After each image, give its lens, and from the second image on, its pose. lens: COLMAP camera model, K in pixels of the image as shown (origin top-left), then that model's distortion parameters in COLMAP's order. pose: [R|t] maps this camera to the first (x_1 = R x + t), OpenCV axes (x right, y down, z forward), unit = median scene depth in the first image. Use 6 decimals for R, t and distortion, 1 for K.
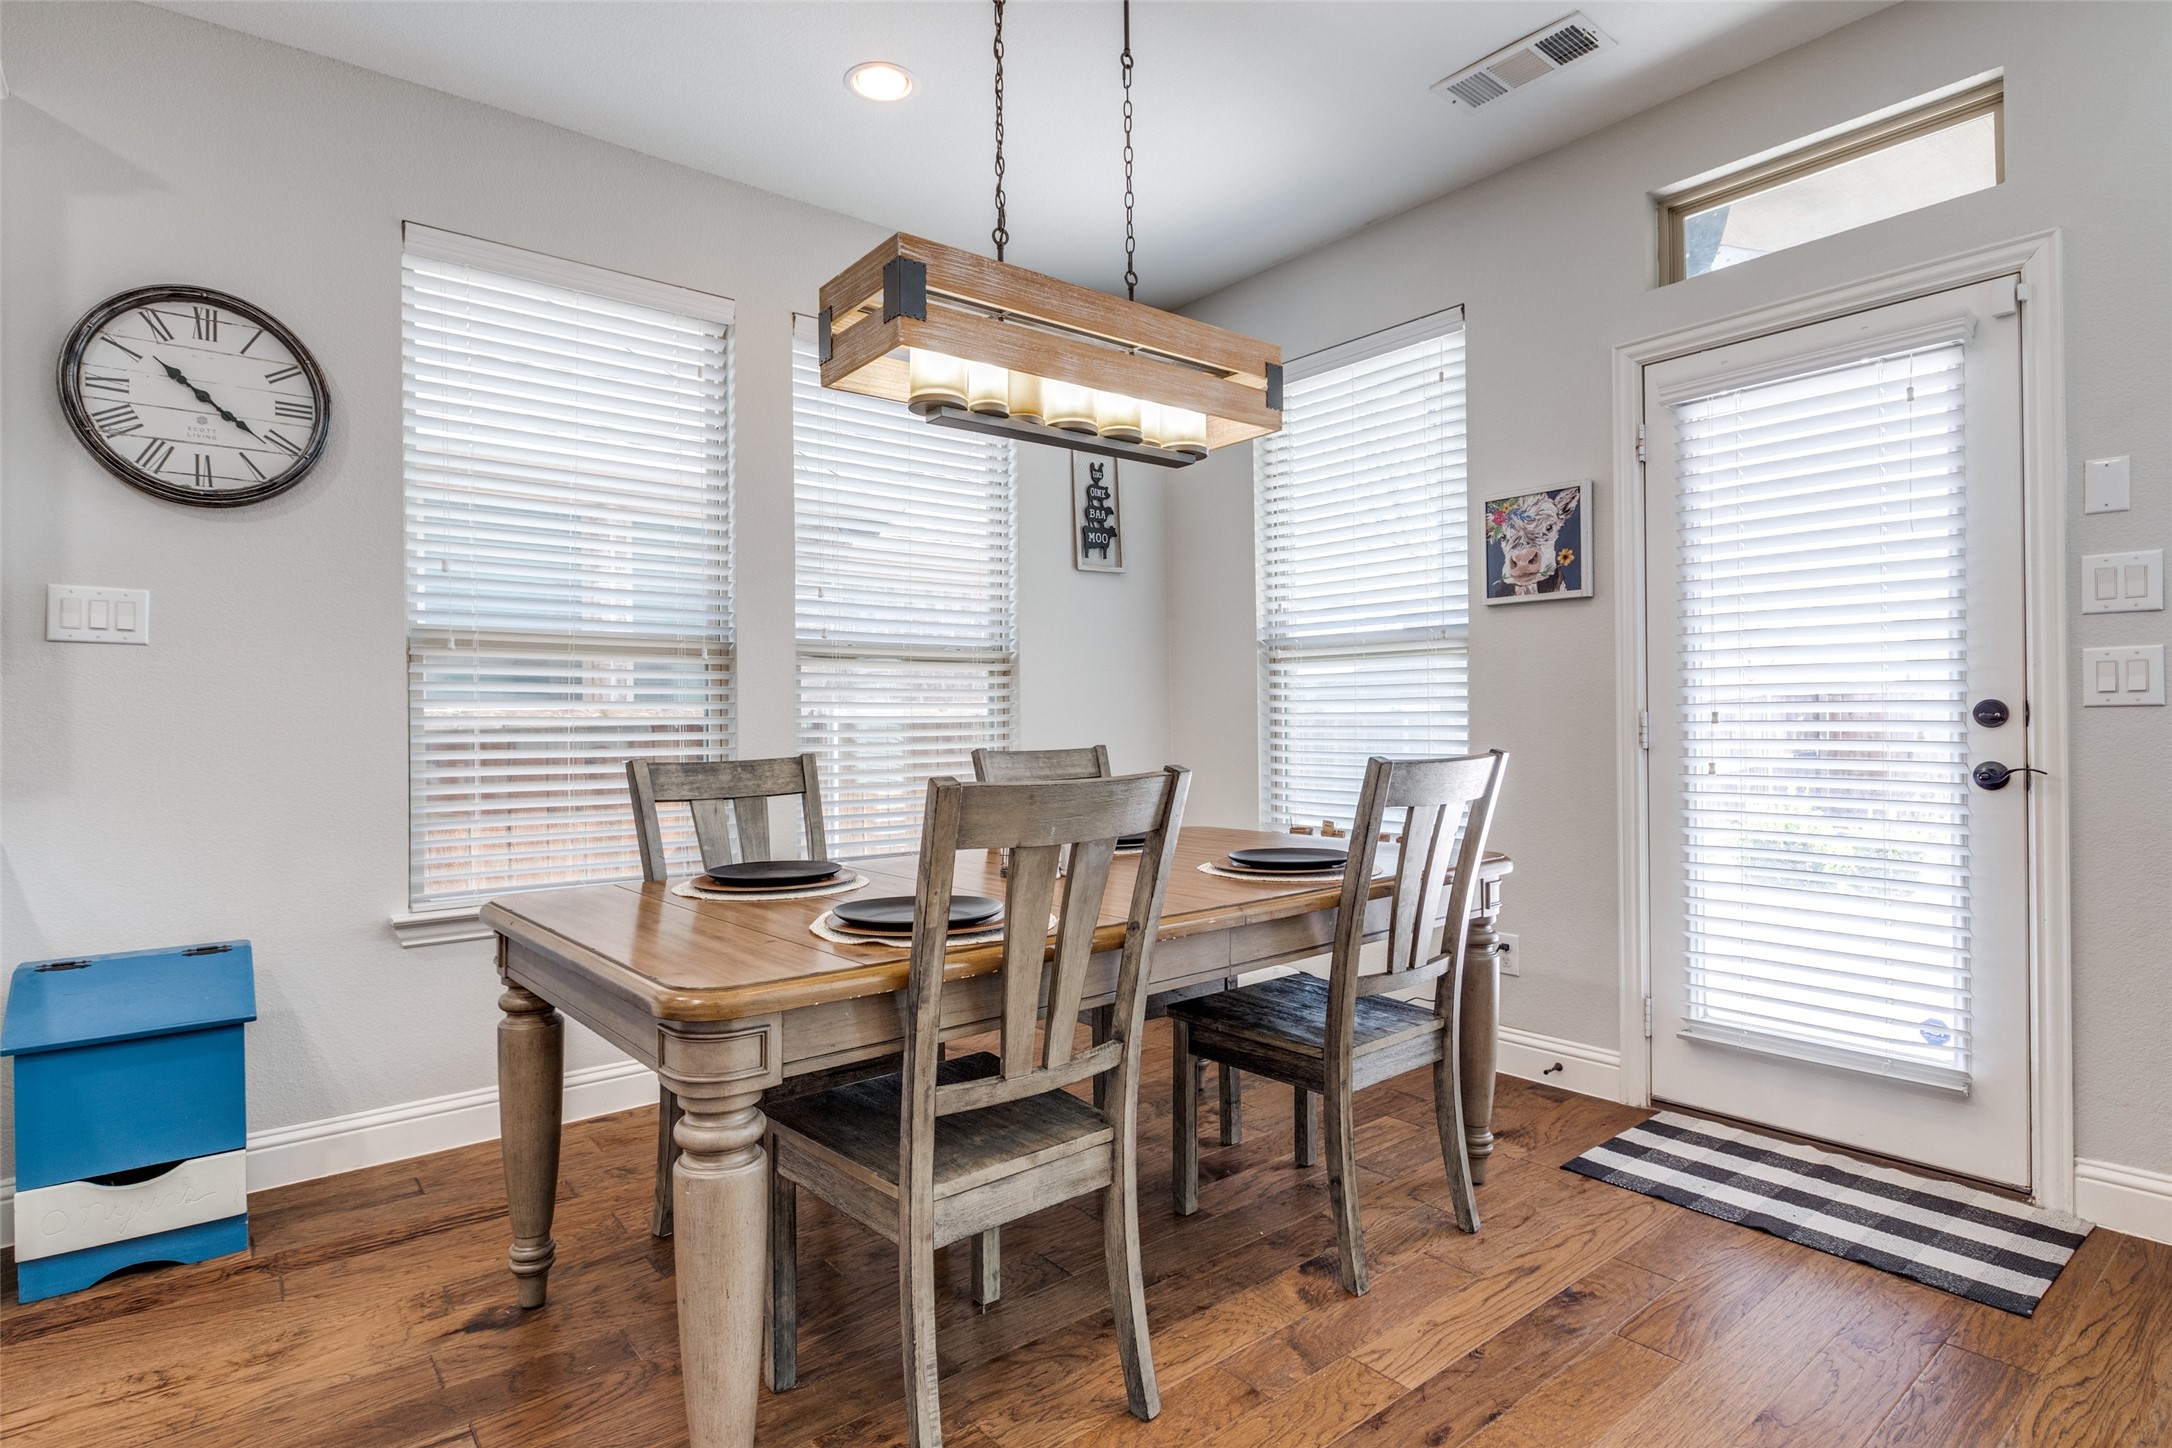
lens RADIAL K [[1096.3, 0, 1063.4], [0, 1096.3, 717.8], [0, 0, 1]] dist [-0.003683, -0.001205]
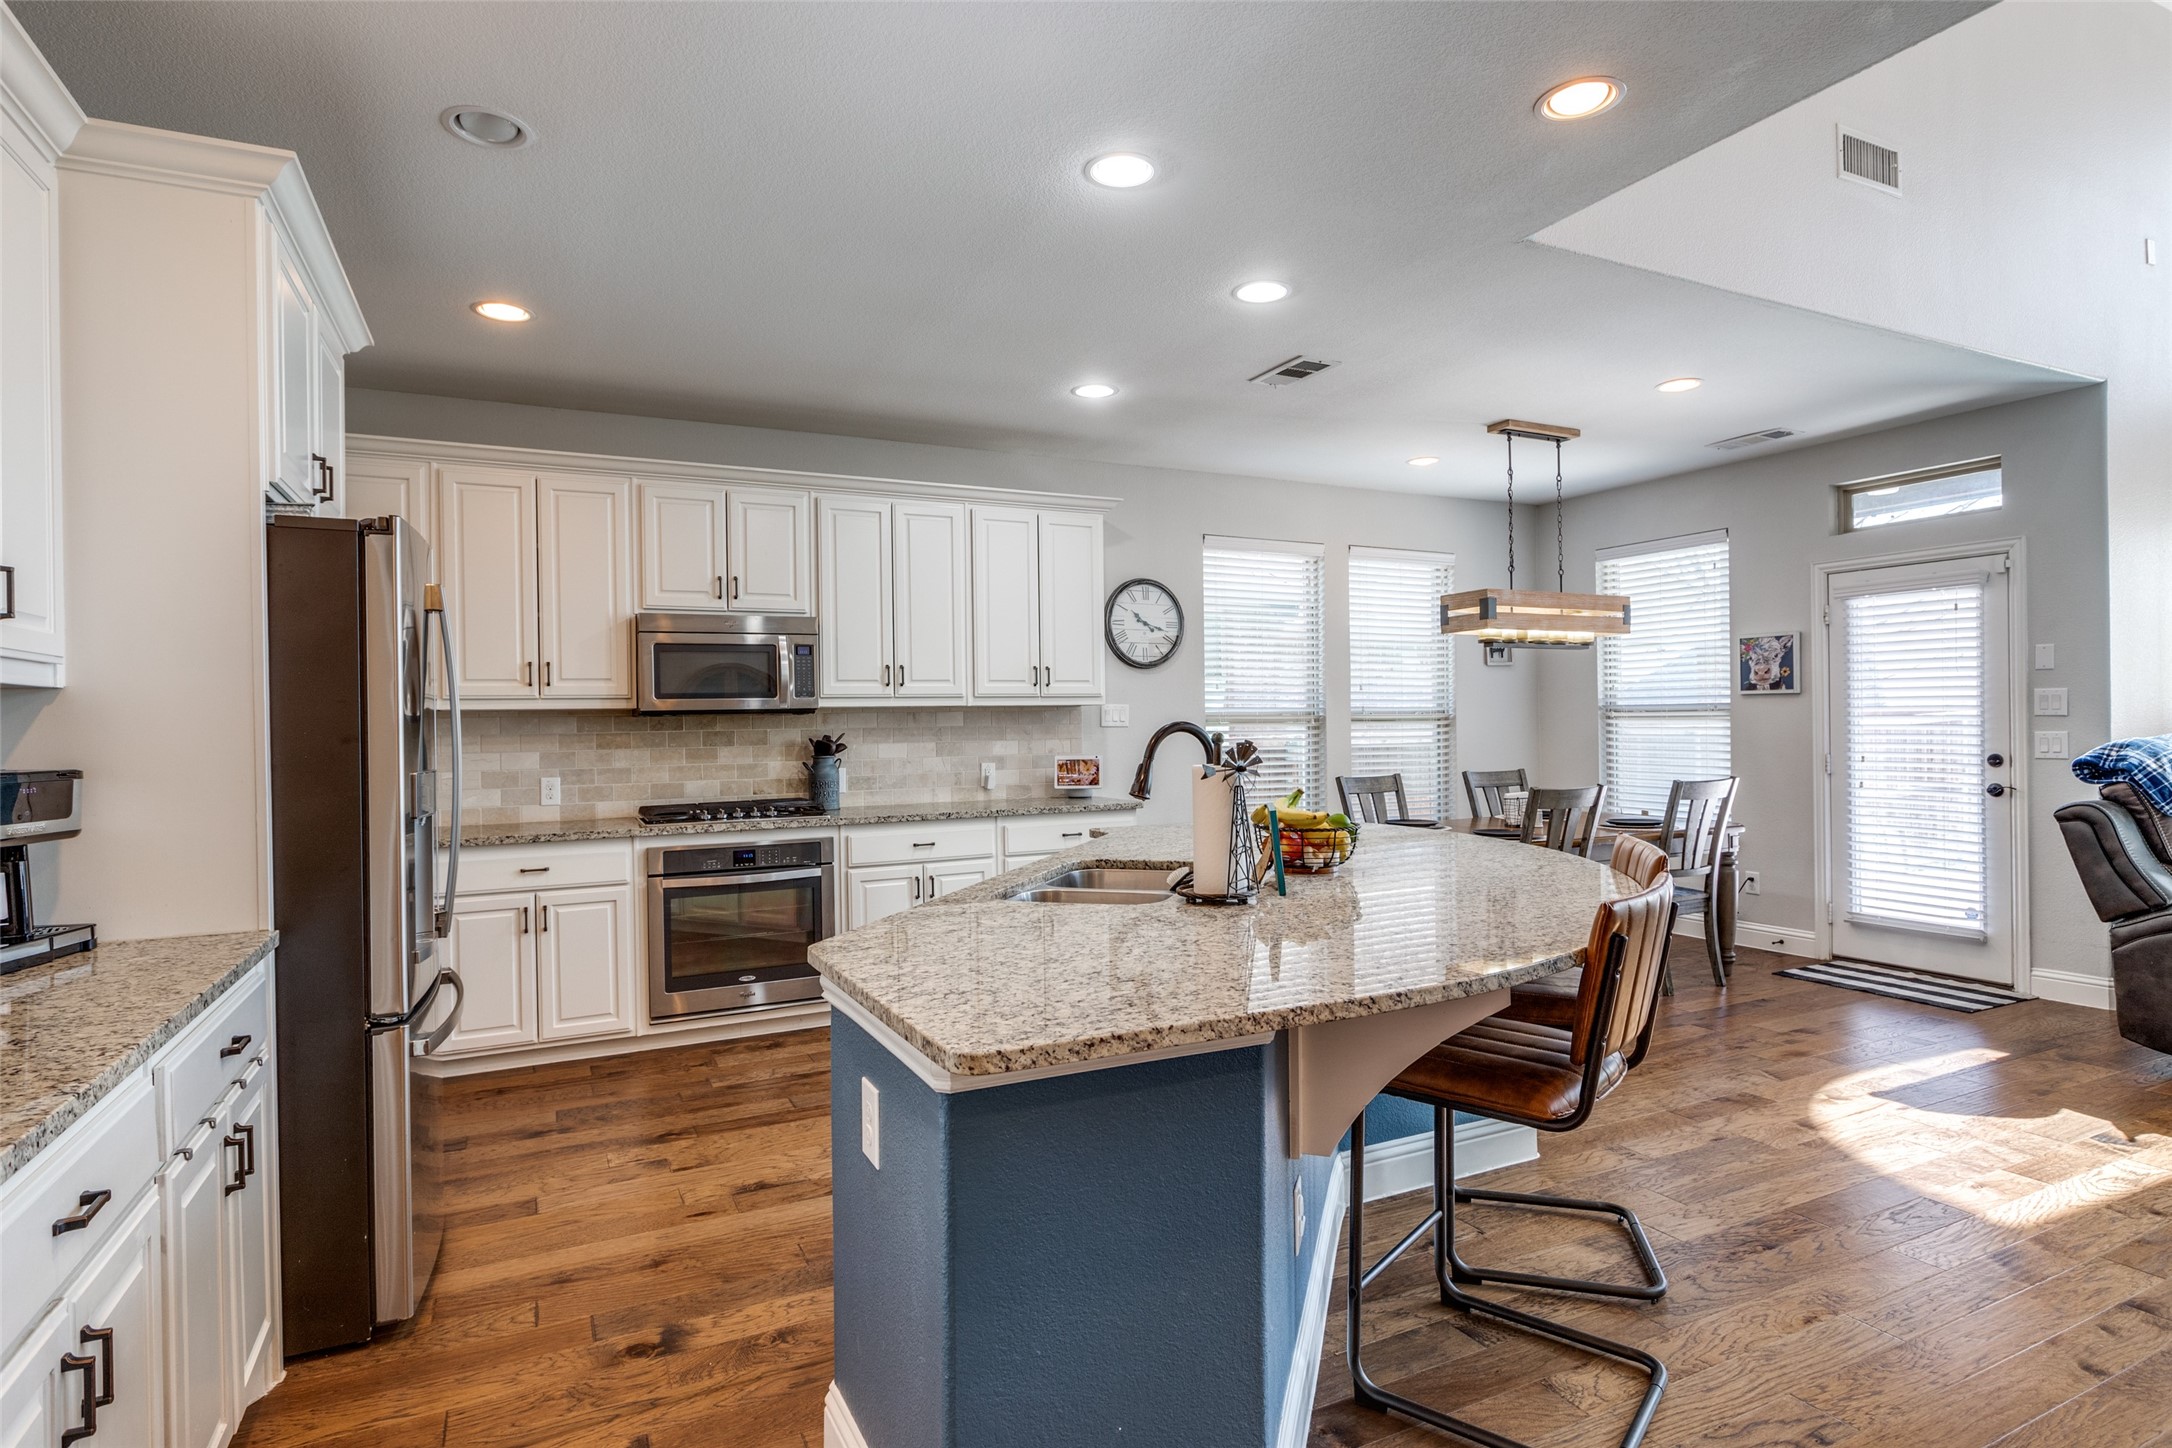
lens RADIAL K [[1108.6, 0, 1068.6], [0, 1108.6, 722.8], [0, 0, 1]] dist [-0.000552, -0.000614]
pose [[0.976135, -0.000183, -0.217164, -0.419339], [0.001058, 0.999992, 0.003912, -0.084389], [0.217161, -0.004048, 0.976127, -1.429317]]
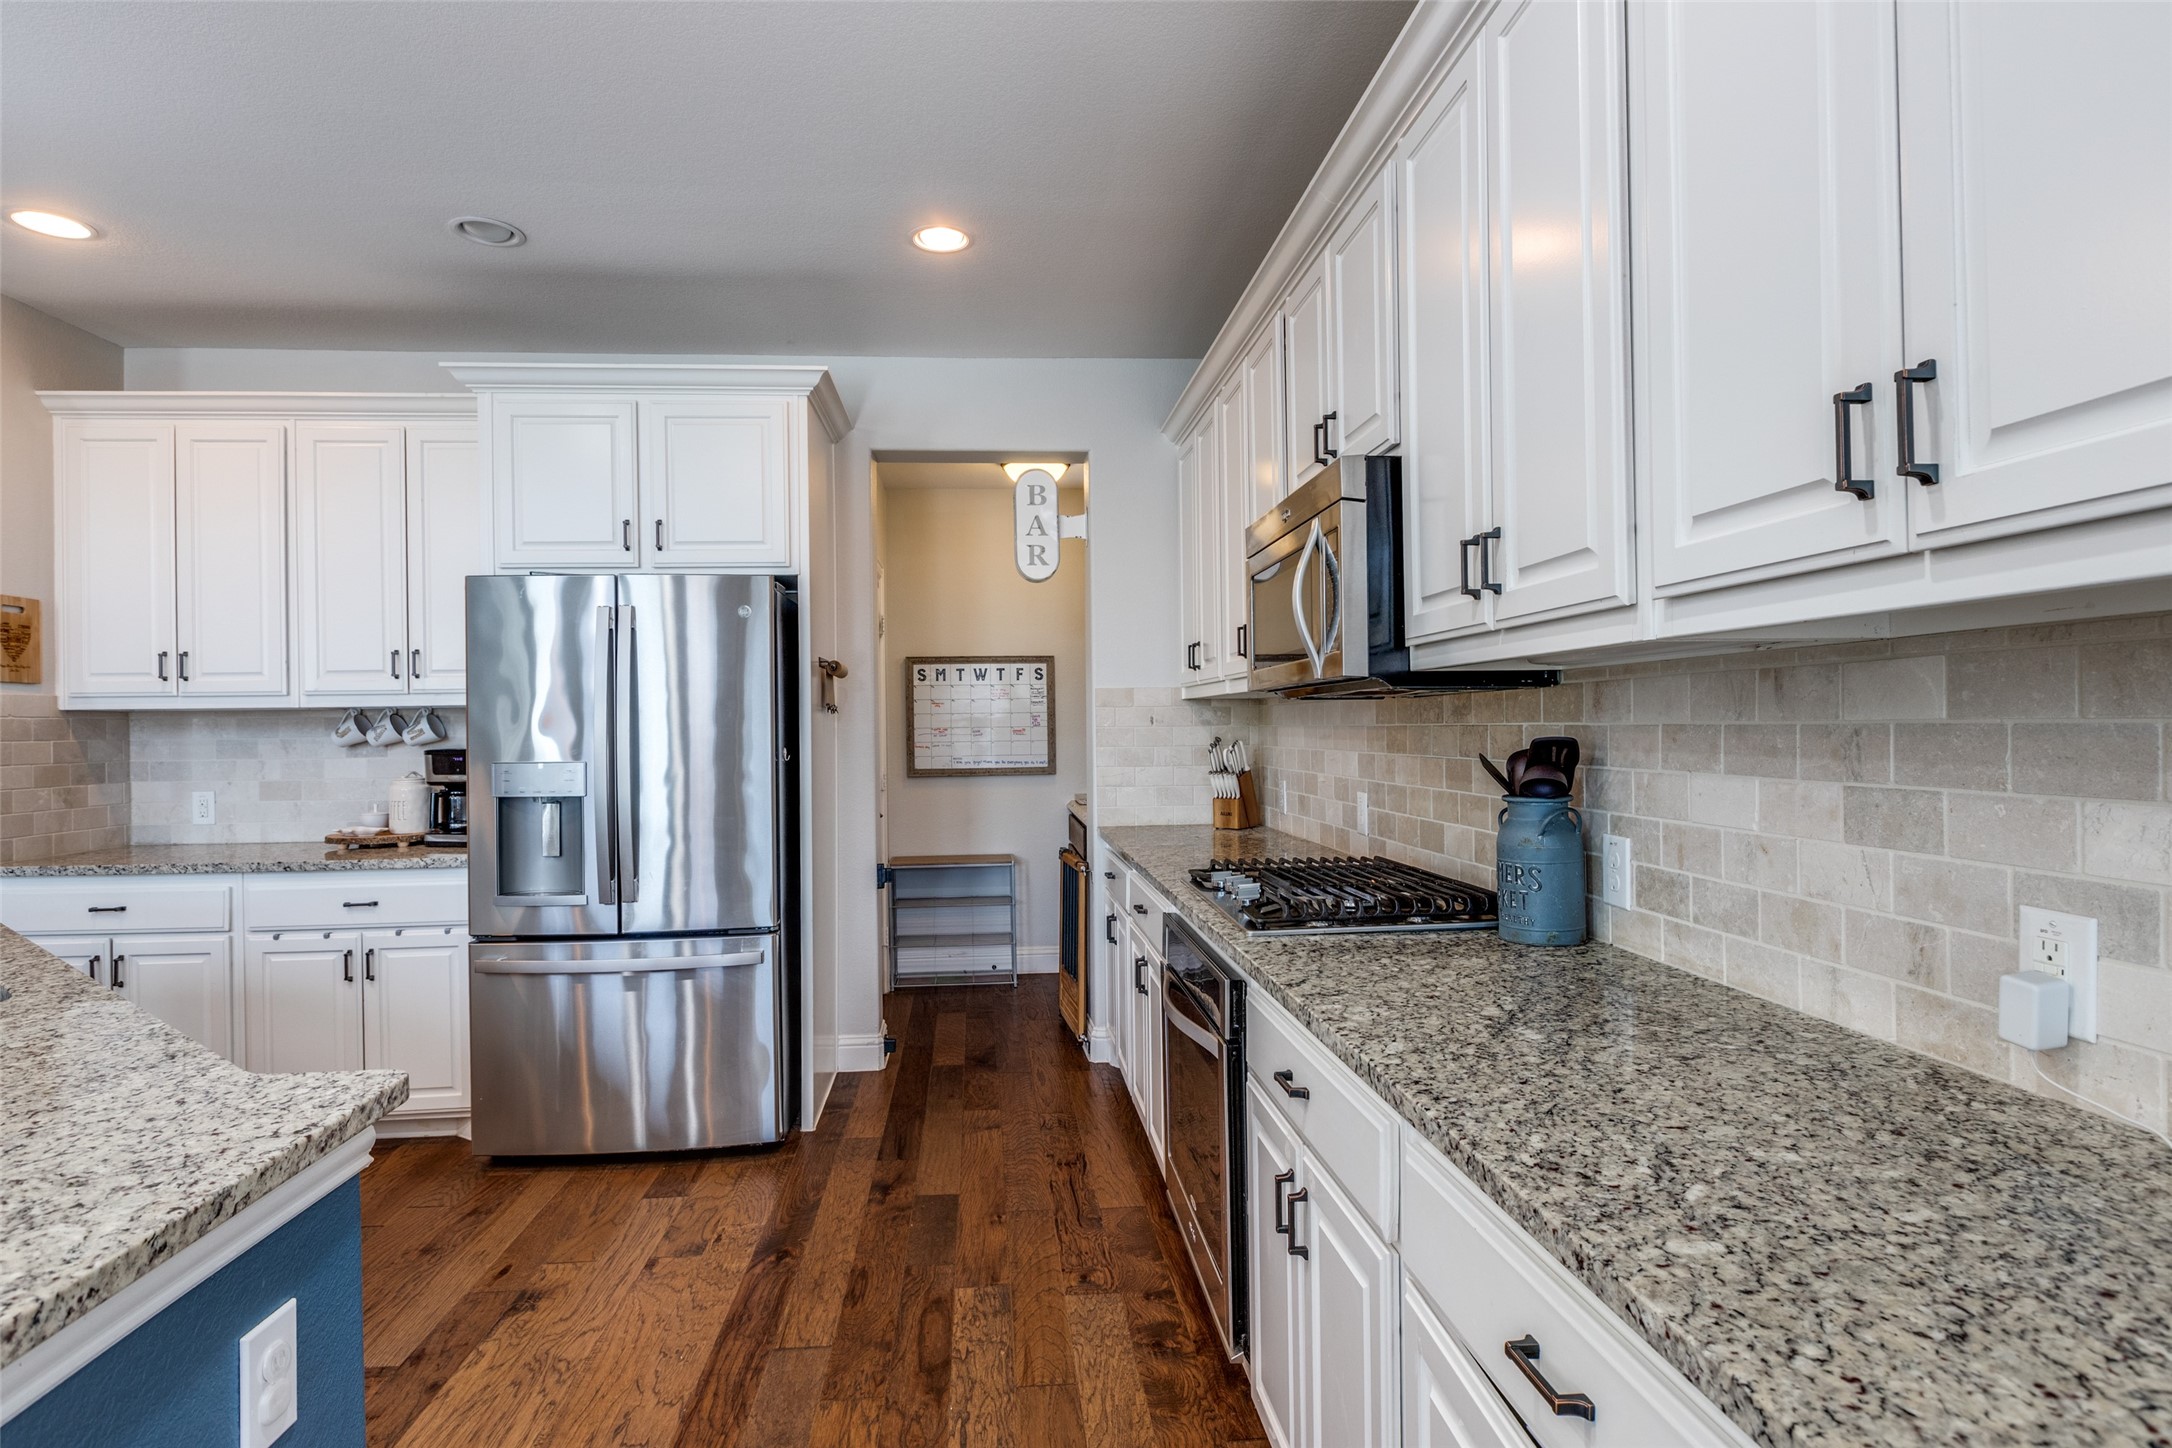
lens RADIAL K [[1108.6, 0, 1068.6], [0, 1108.6, 722.8], [0, 0, 1]] dist [-0.000552, -0.000614]
pose [[-0.559625, 0.021424, -0.828469, -0.491536], [0.022944, 0.999683, 0.010353, -0.082141], [0.828429, -0.013214, -0.559939, 0.690779]]
